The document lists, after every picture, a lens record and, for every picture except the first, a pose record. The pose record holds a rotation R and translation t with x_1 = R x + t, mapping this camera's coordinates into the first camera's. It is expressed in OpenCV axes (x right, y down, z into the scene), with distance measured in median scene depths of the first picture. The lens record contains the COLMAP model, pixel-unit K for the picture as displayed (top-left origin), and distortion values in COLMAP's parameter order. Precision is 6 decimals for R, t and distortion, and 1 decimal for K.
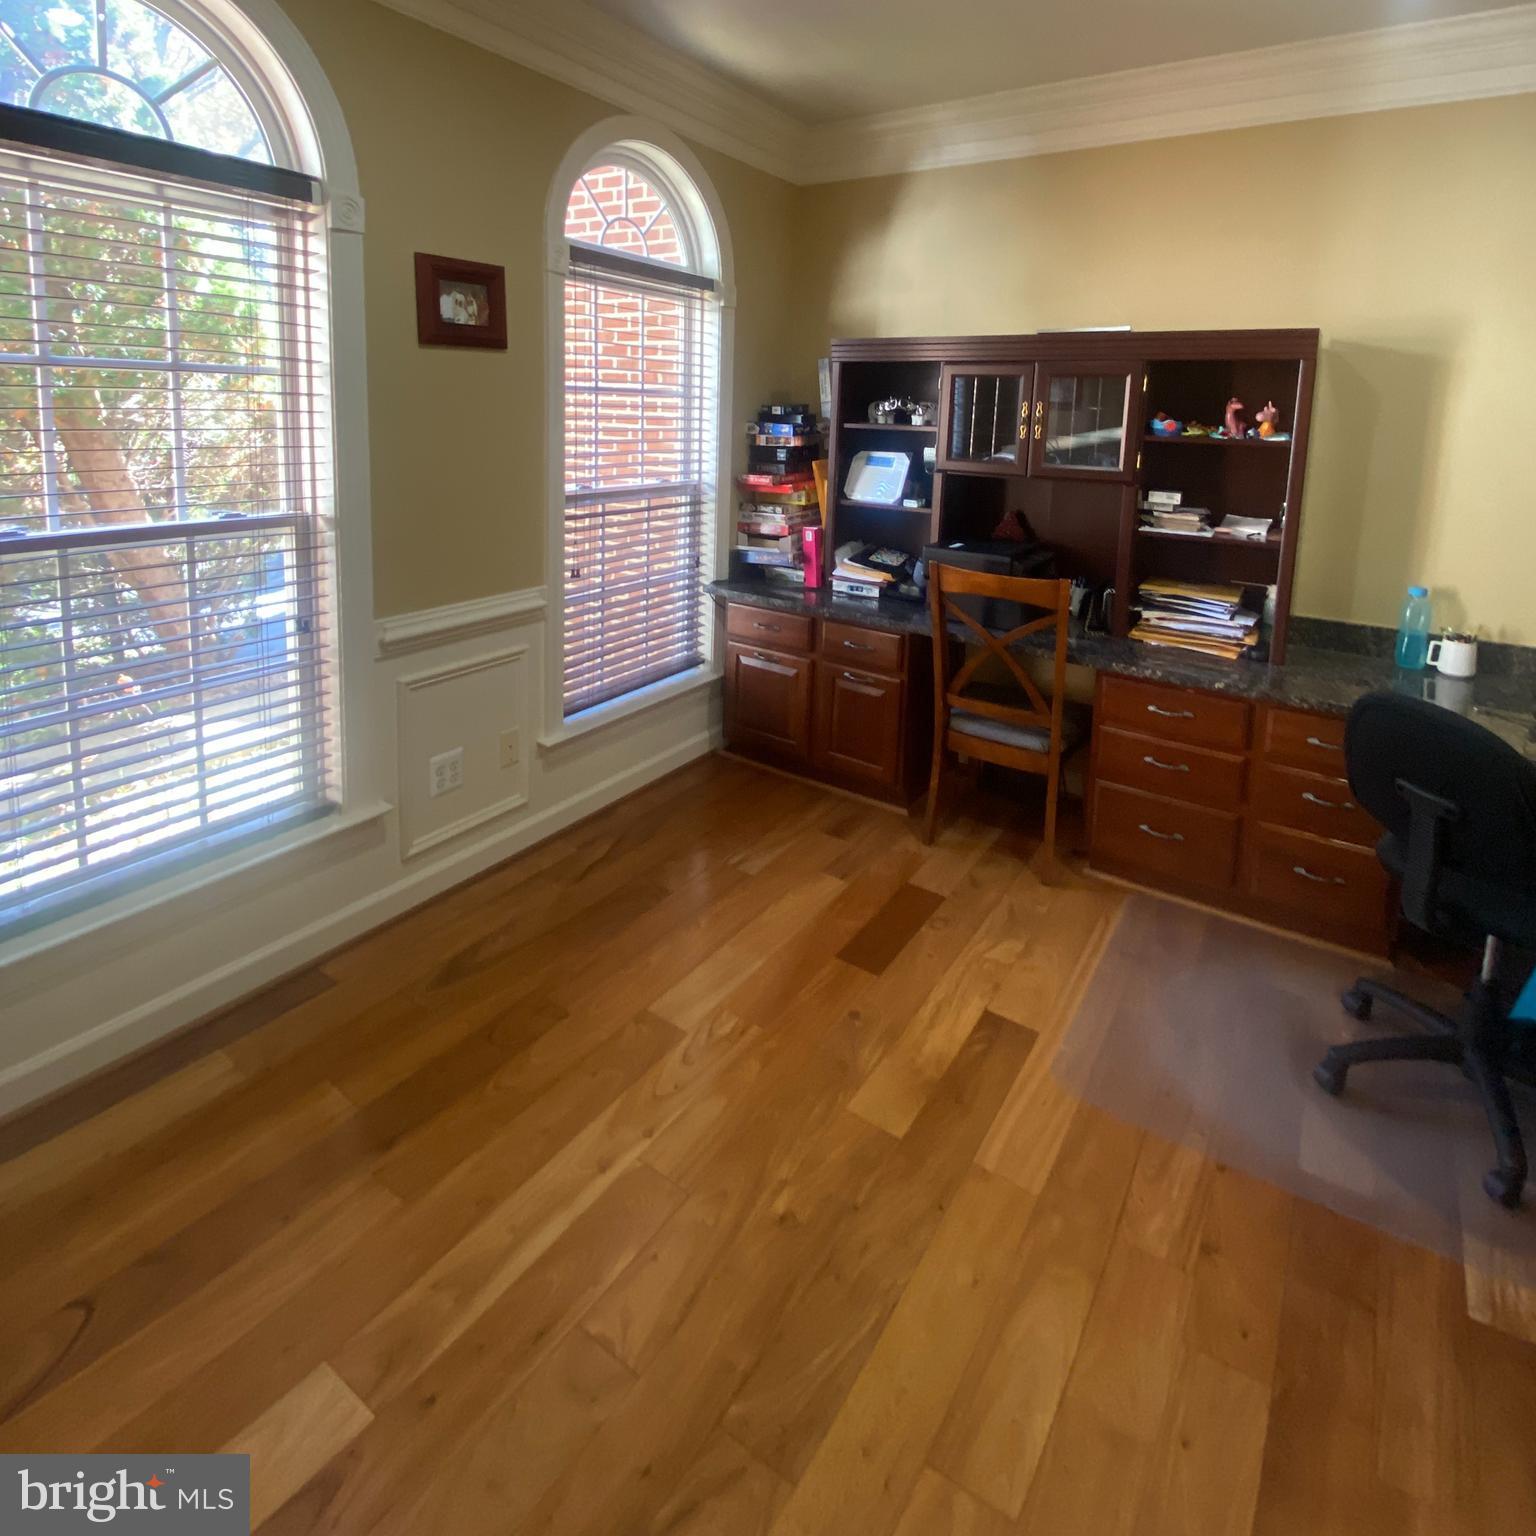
lens RADIAL K [[1504.6, 0, 768.0], [0, 1504.6, 768.0], [0, 0, 1]] dist [0.010172, 0.006684]
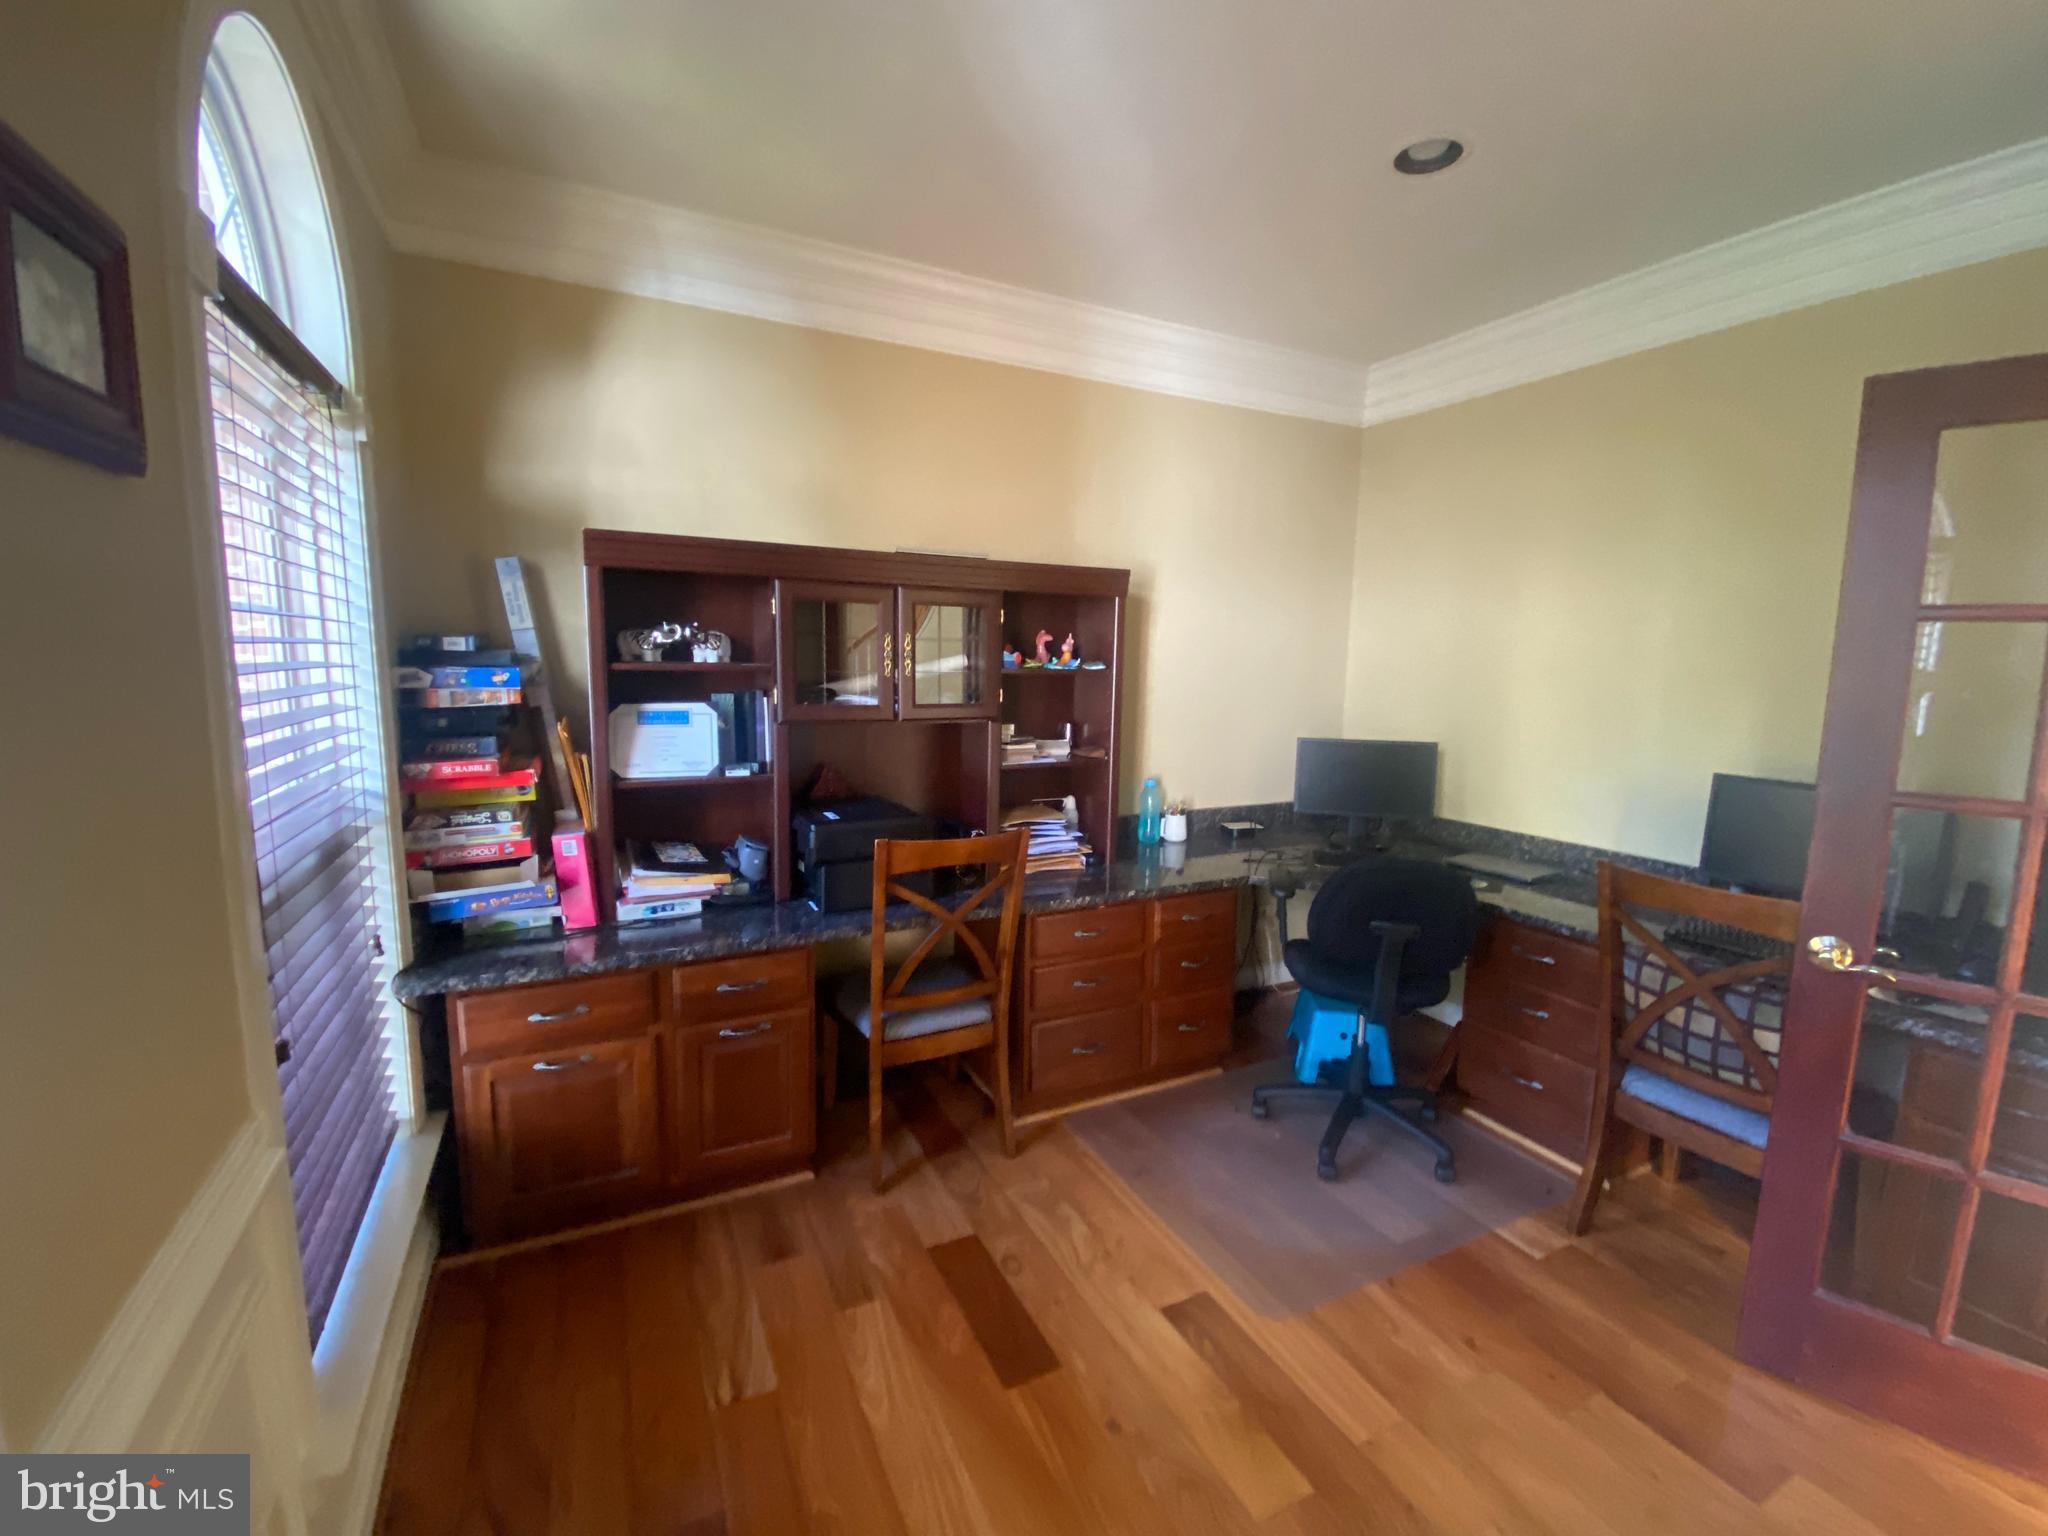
lens RADIAL K [[1021.7, 0, 1023.2], [0, 1021.7, 816.7], [0, 0, 1]] dist [-0.001451, -0.000241]
pose [[0.193329, -0.180672, 0.964355, -0.355057], [0.215788, 0.966661, 0.137844, -0.195318], [-0.957110, 0.181447, 0.225871, 0.775396]]
